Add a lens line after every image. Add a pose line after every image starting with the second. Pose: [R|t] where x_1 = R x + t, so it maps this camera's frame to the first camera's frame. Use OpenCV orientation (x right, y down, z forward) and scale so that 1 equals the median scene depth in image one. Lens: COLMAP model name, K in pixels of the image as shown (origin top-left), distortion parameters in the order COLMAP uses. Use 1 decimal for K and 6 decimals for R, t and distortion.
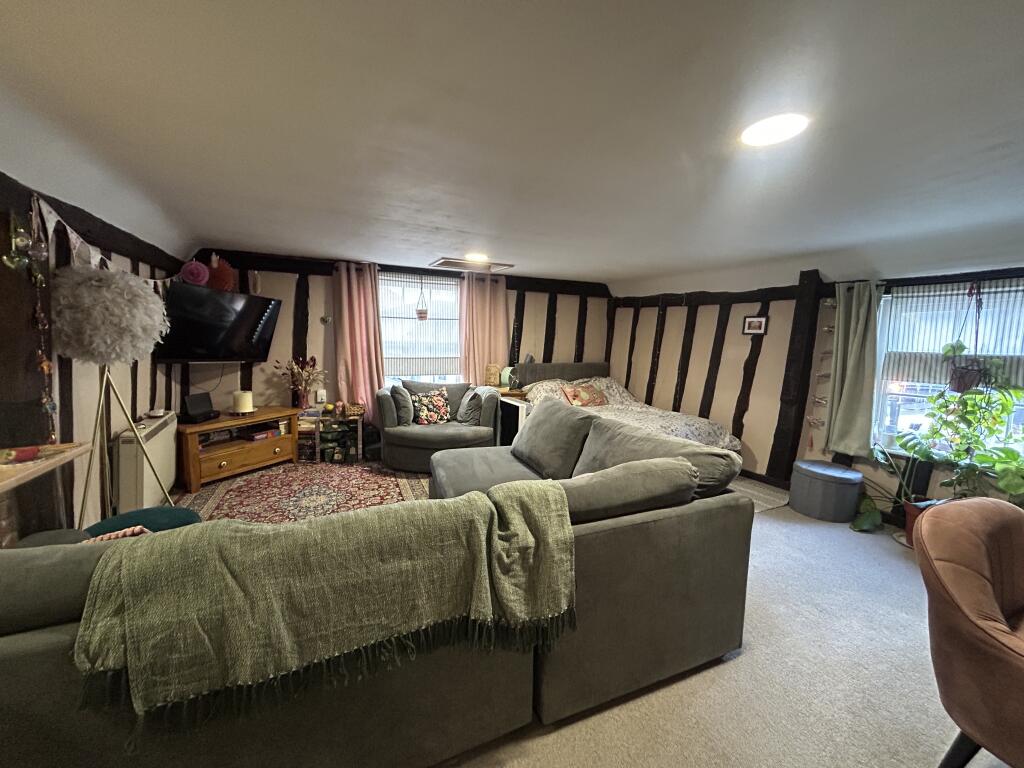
lens RADIAL K [[414.5, 0, 514.8], [0, 414.5, 383.6], [0, 0, 1]] dist [0.000069, -0.000020]
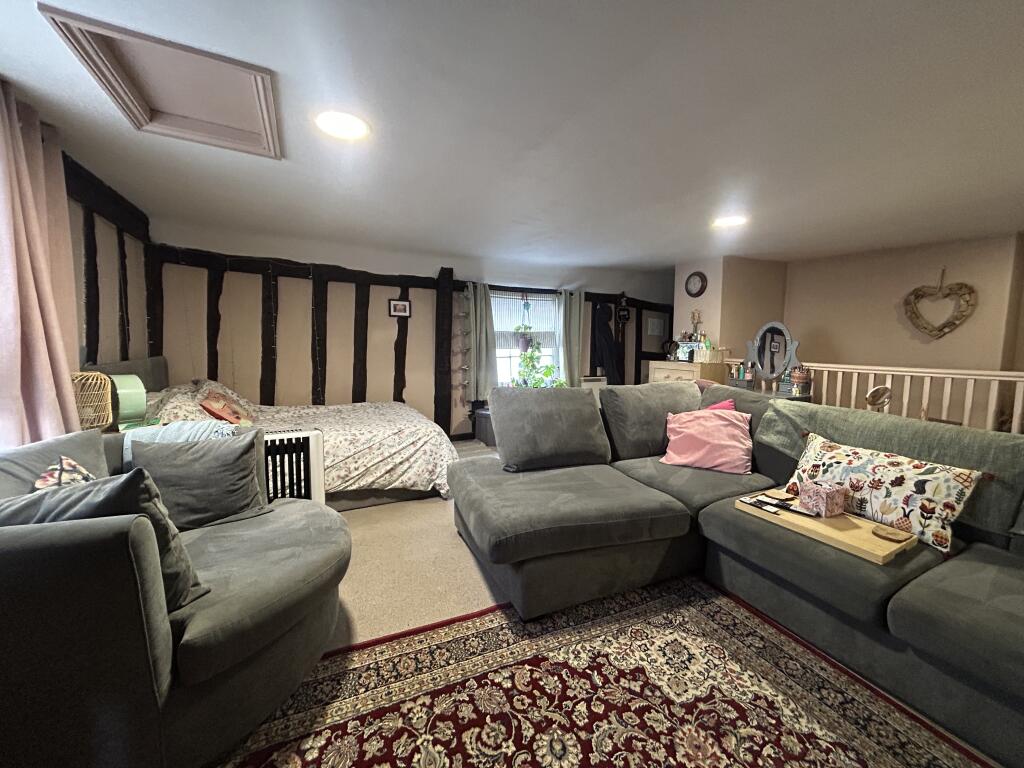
lens RADIAL K [[414.5, 0, 513.5], [0, 414.5, 380.1], [0, 0, 1]] dist [0.000069, -0.000020]
pose [[-0.062626, -0.107797, 0.992198, -0.540081], [0.108769, 0.987491, 0.114151, -0.047103], [-0.992092, 0.115069, -0.050117, 0.790103]]
